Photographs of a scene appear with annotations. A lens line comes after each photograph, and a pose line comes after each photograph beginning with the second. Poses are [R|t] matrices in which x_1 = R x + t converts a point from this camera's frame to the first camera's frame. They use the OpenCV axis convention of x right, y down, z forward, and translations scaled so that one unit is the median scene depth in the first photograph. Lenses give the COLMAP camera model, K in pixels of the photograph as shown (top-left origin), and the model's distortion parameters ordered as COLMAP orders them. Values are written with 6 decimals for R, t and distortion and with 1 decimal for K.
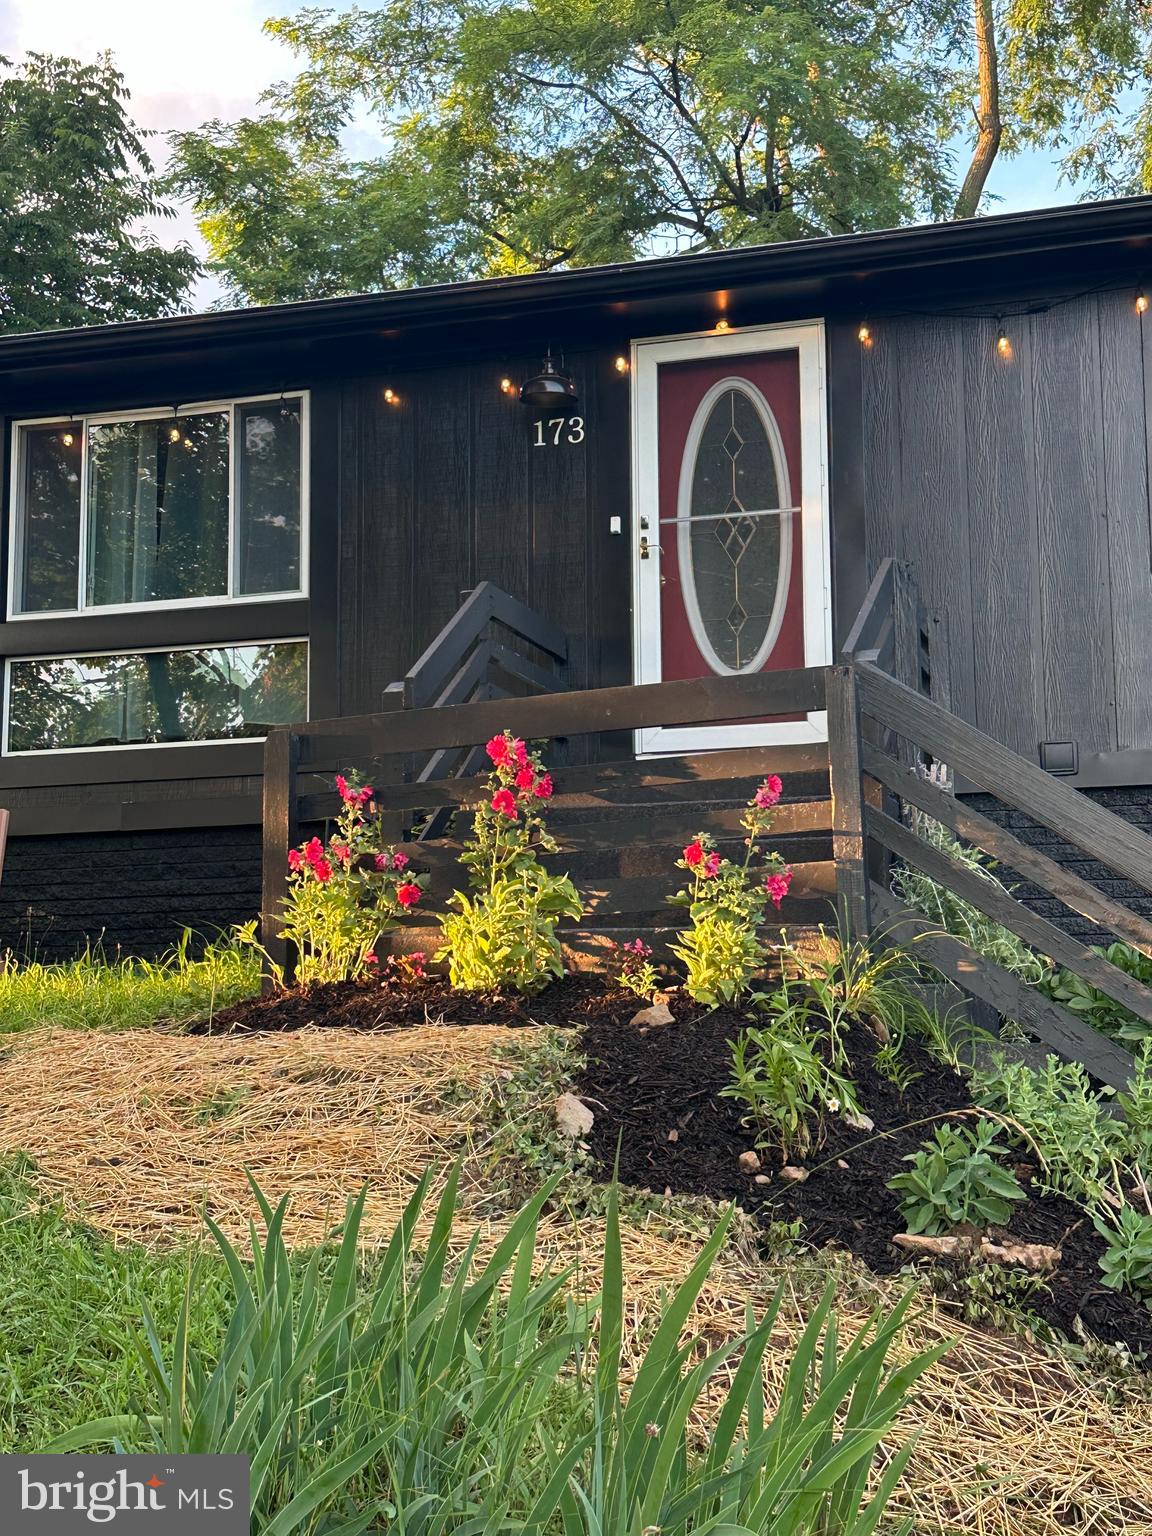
lens RADIAL K [[2056.1, 0, 586.9], [0, 2056.1, 753.9], [0, 0, 1]] dist [0.052252, 0.000000]
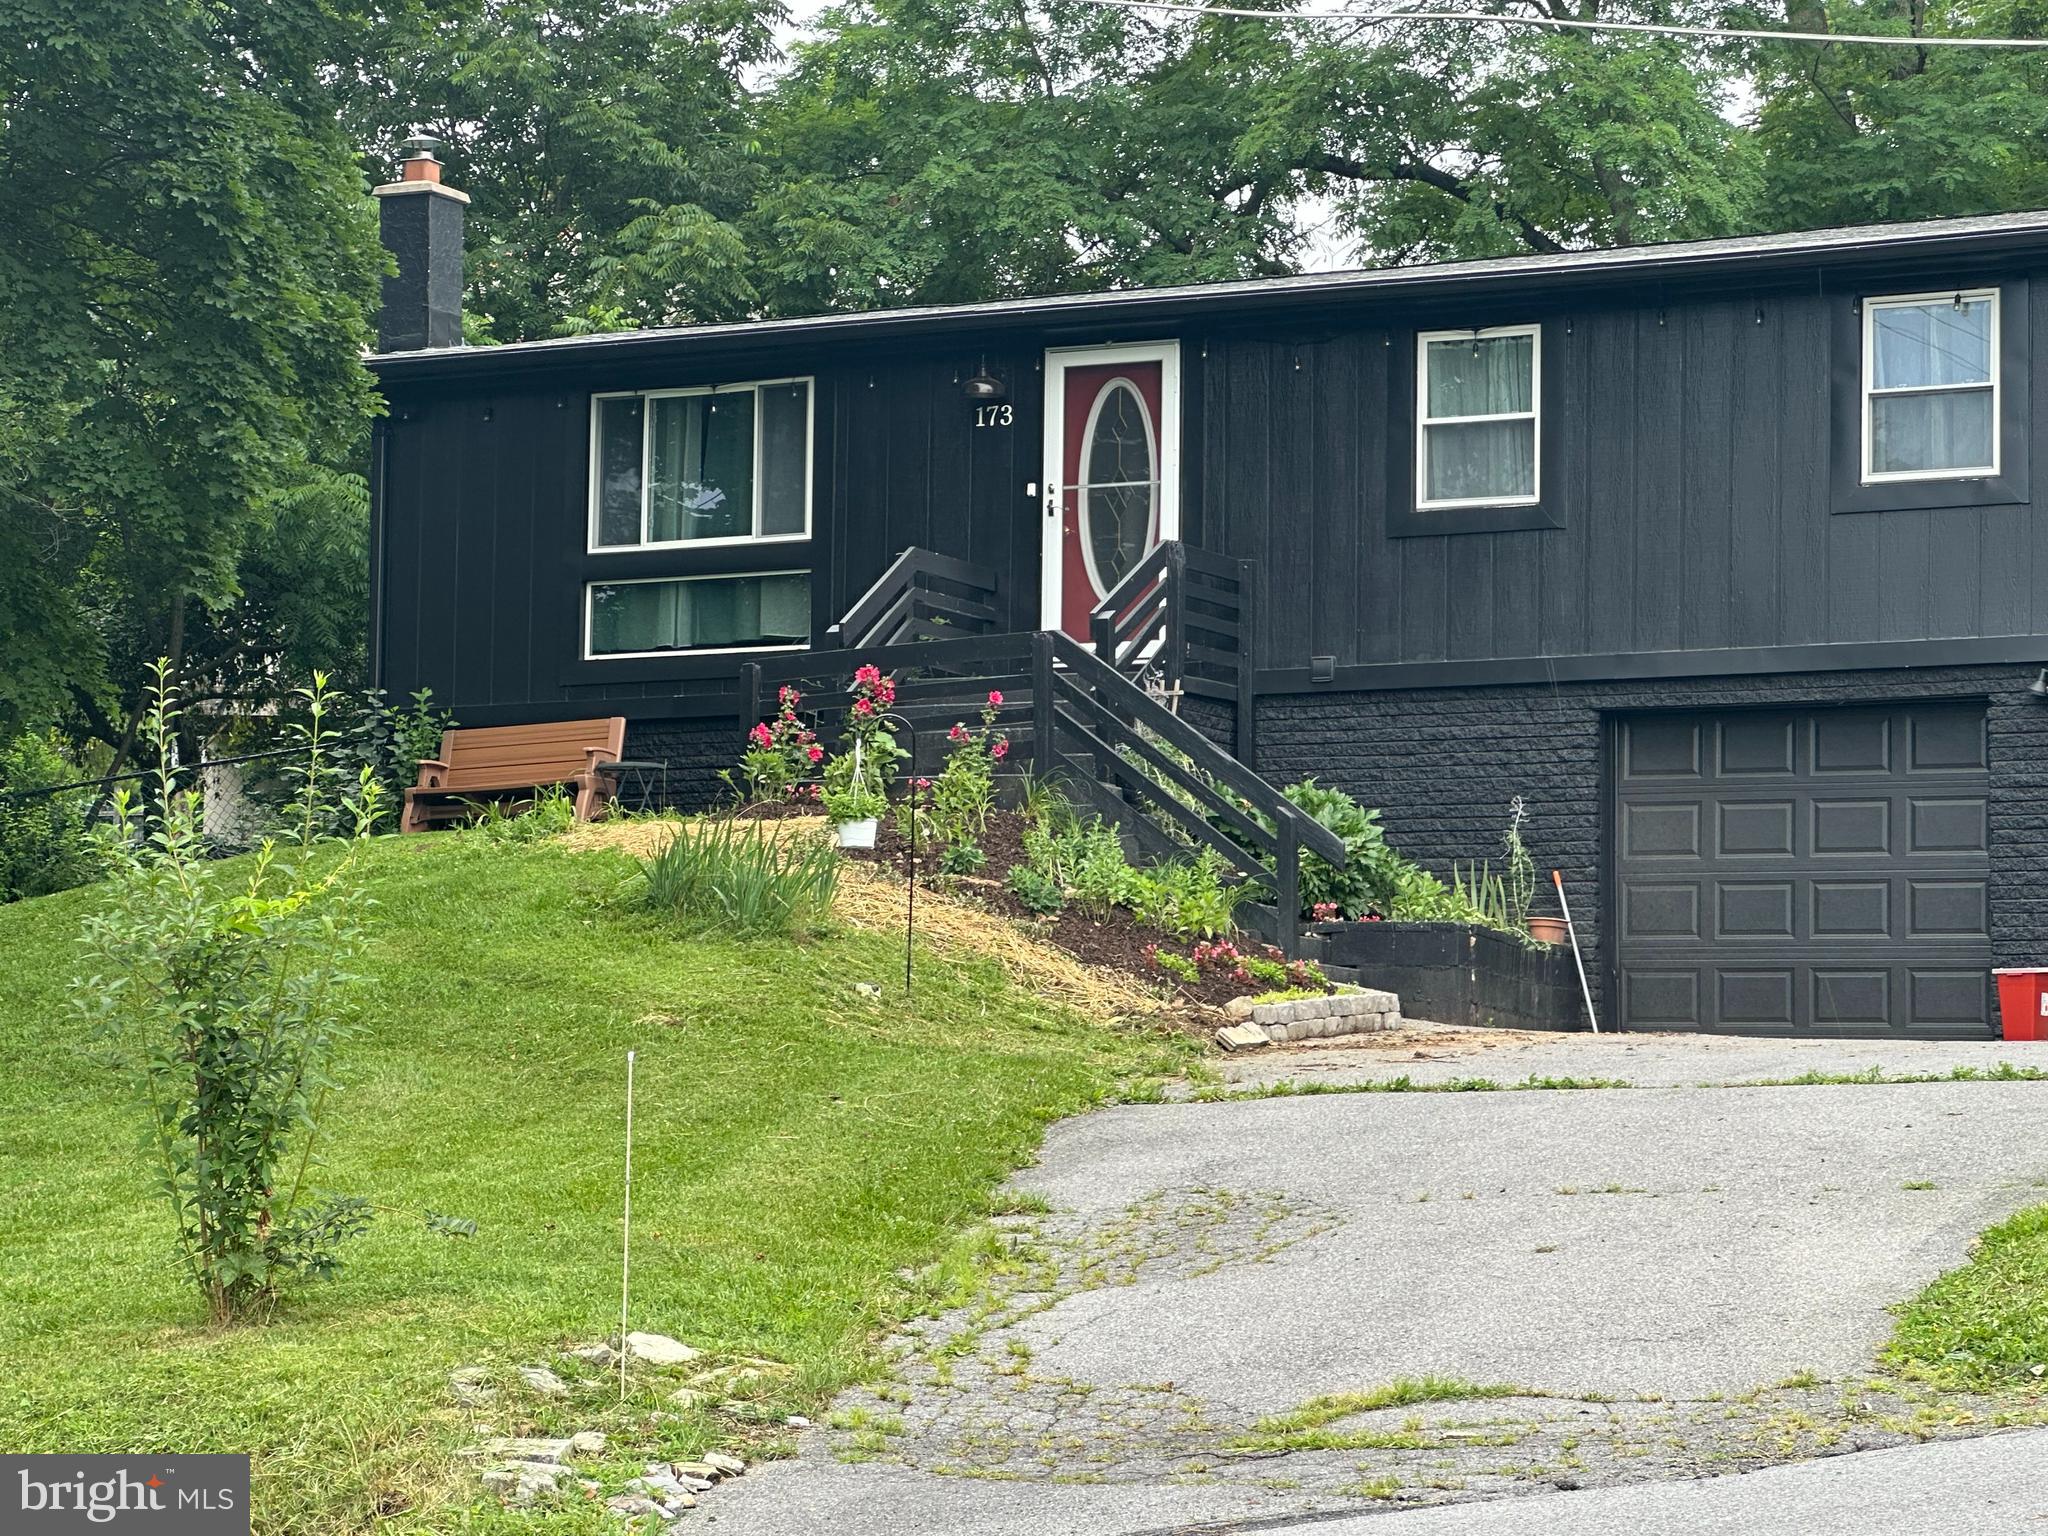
lens RADIAL K [[5171.9, 0, 1023.3], [0, 5171.9, 777.2], [0, 0, 1]] dist [-1.031359, 0.000000]
pose [[0.984700, 0.007304, -0.174105, 0.270188], [0.002119, 0.998545, 0.053876, -0.048532], [0.174245, -0.053420, 0.983252, -1.044365]]
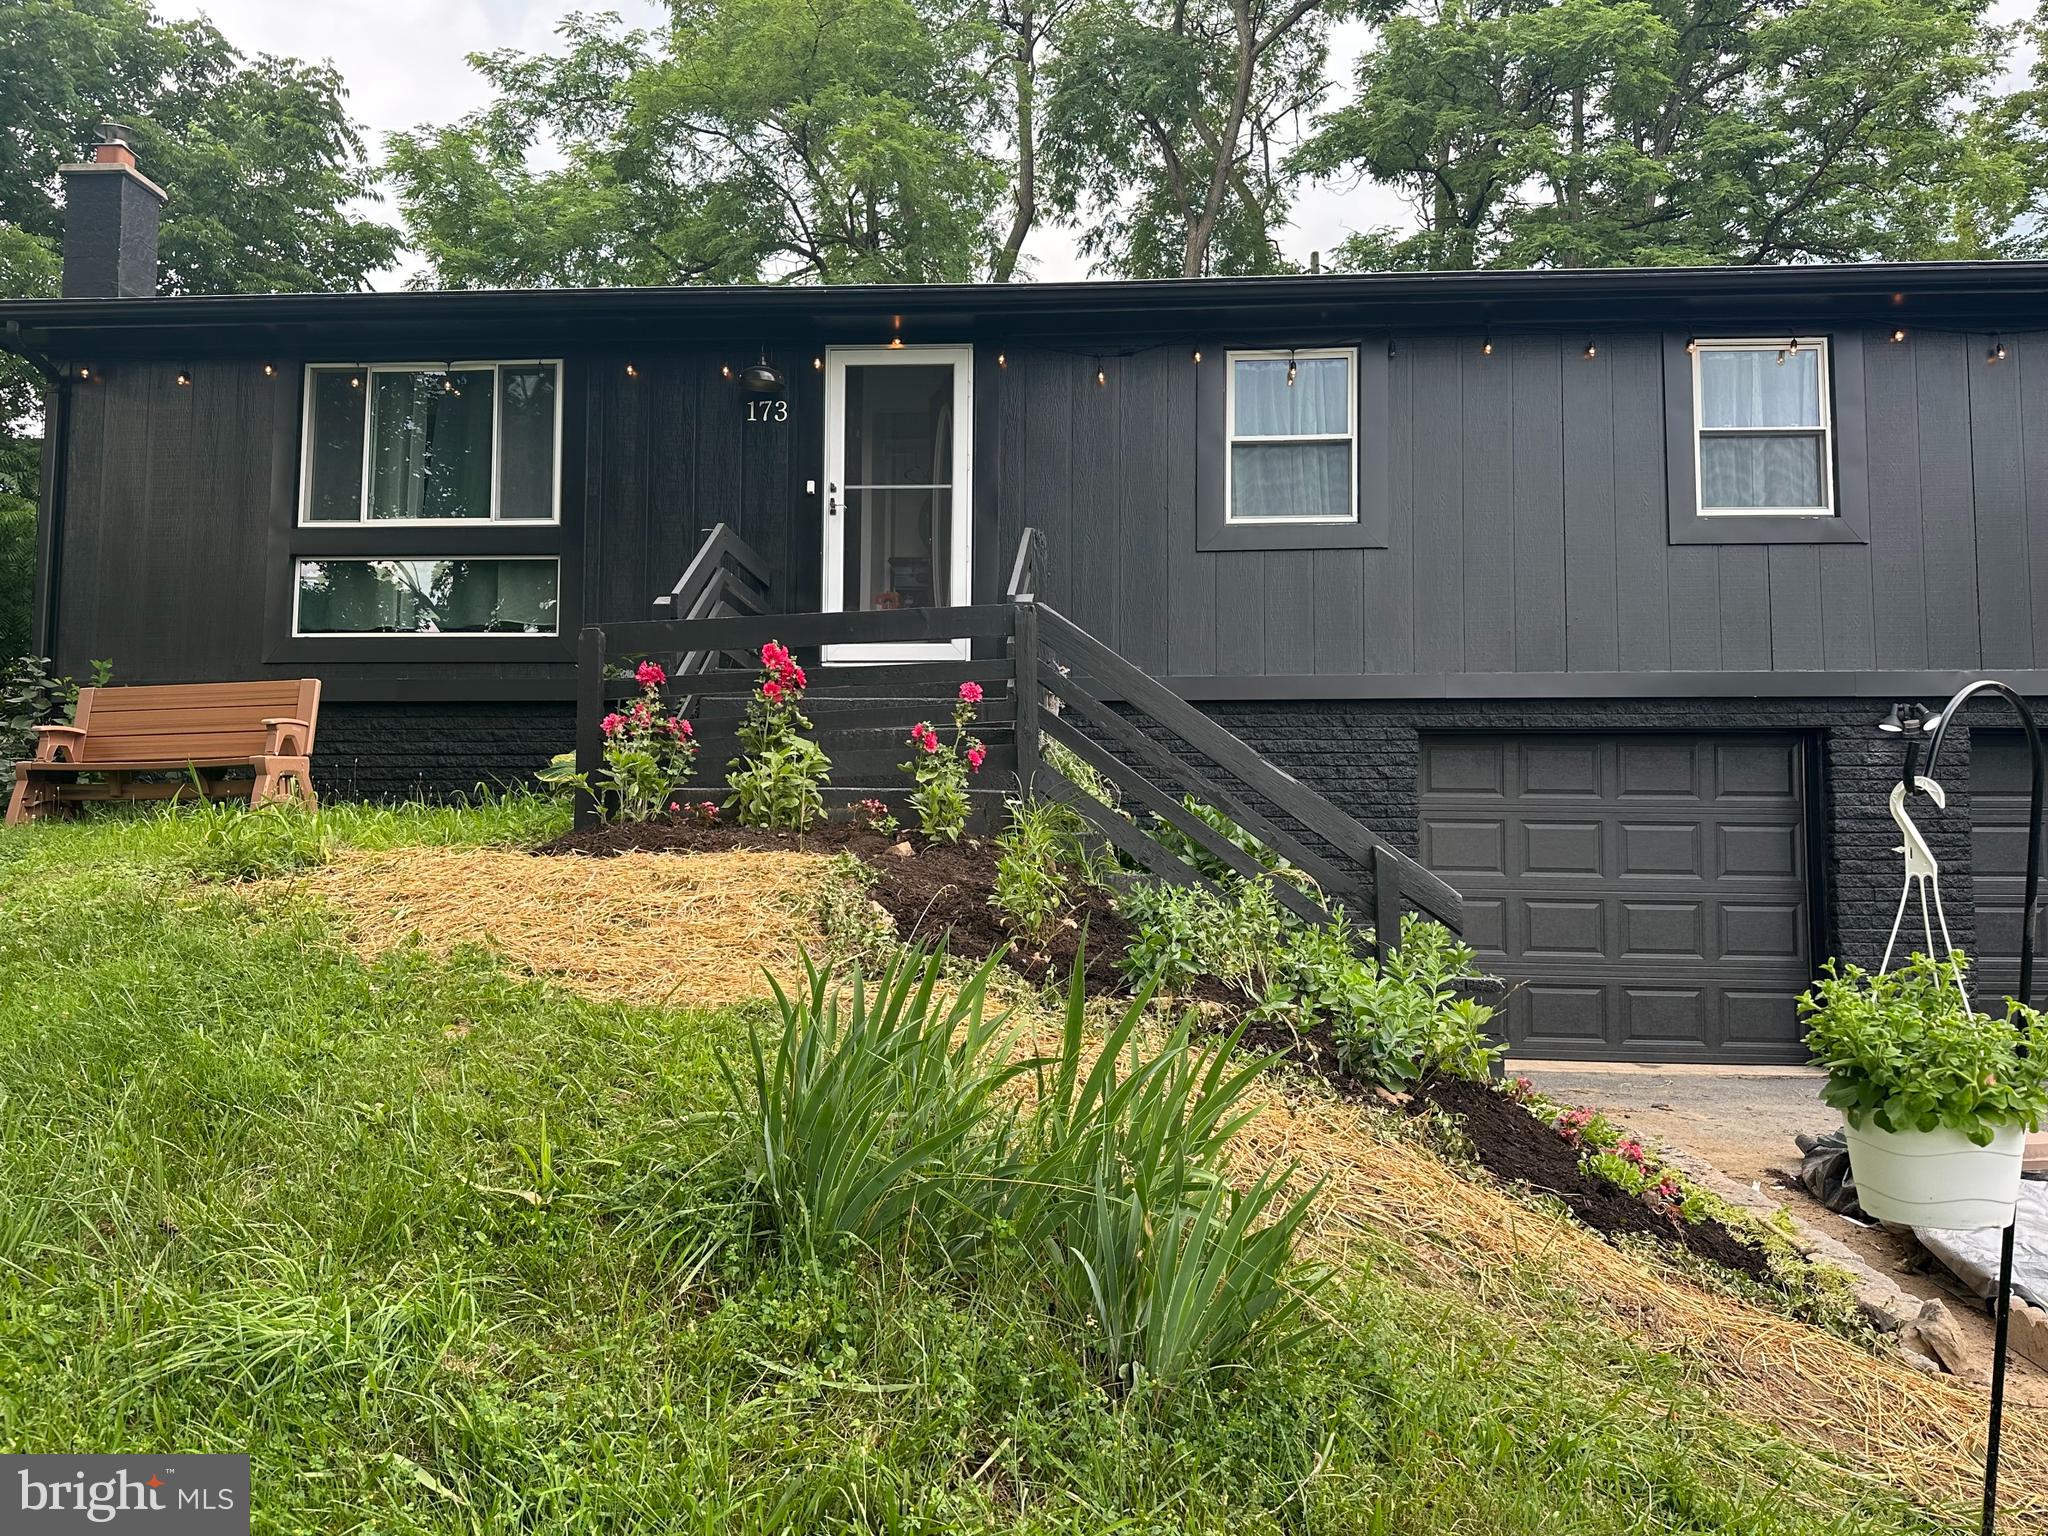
lens RADIAL K [[1571.1, 0, 1031.1], [0, 1571.1, 765.5], [0, 0, 1]] dist [0.002479, -0.011660]
pose [[0.971367, 0.036298, 0.234793, -0.036100], [-0.050536, 0.997212, 0.054910, 0.001953], [-0.232145, -0.065204, 0.970493, -0.009032]]
